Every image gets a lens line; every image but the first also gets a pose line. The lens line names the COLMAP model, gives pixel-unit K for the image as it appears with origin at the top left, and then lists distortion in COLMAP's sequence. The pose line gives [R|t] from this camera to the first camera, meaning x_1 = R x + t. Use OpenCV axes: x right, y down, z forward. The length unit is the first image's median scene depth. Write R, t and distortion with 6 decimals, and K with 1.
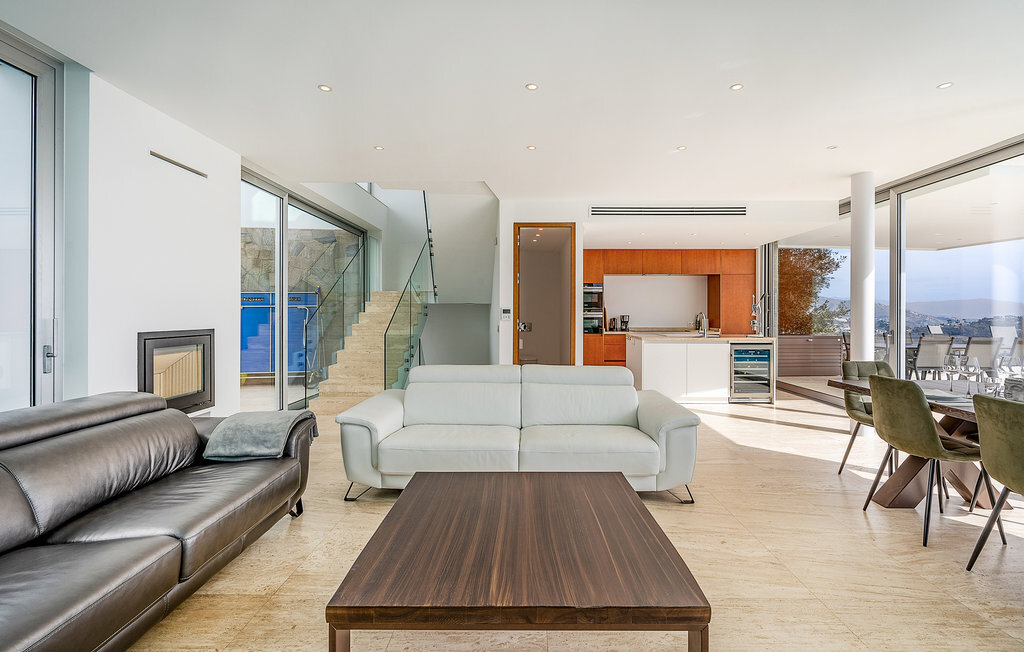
lens RADIAL K [[464.4, 0, 522.3], [0, 464.4, 317.6], [0, 0, 1]] dist [-0.001496, 0.001863]
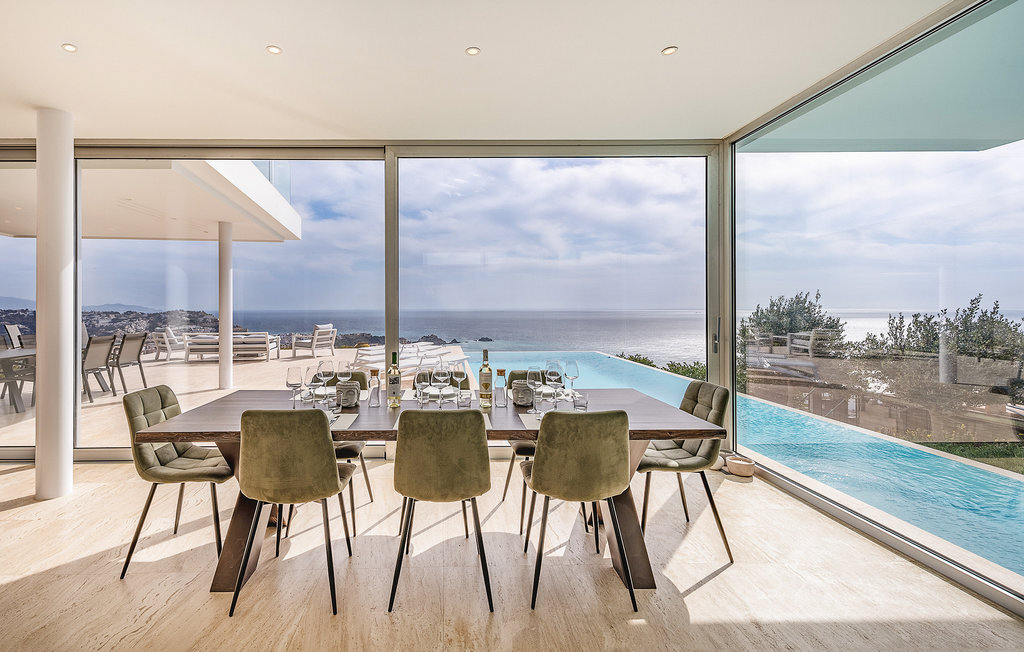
lens RADIAL K [[464.4, 0, 460.1], [0, 464.4, 297.2], [0, 0, 1]] dist [-0.001496, 0.001863]
pose [[-0.035138, 0.015354, 0.999265, 0.021248], [0.016992, 0.999747, -0.014764, -0.010038], [-0.999238, 0.016461, -0.035390, 0.262464]]
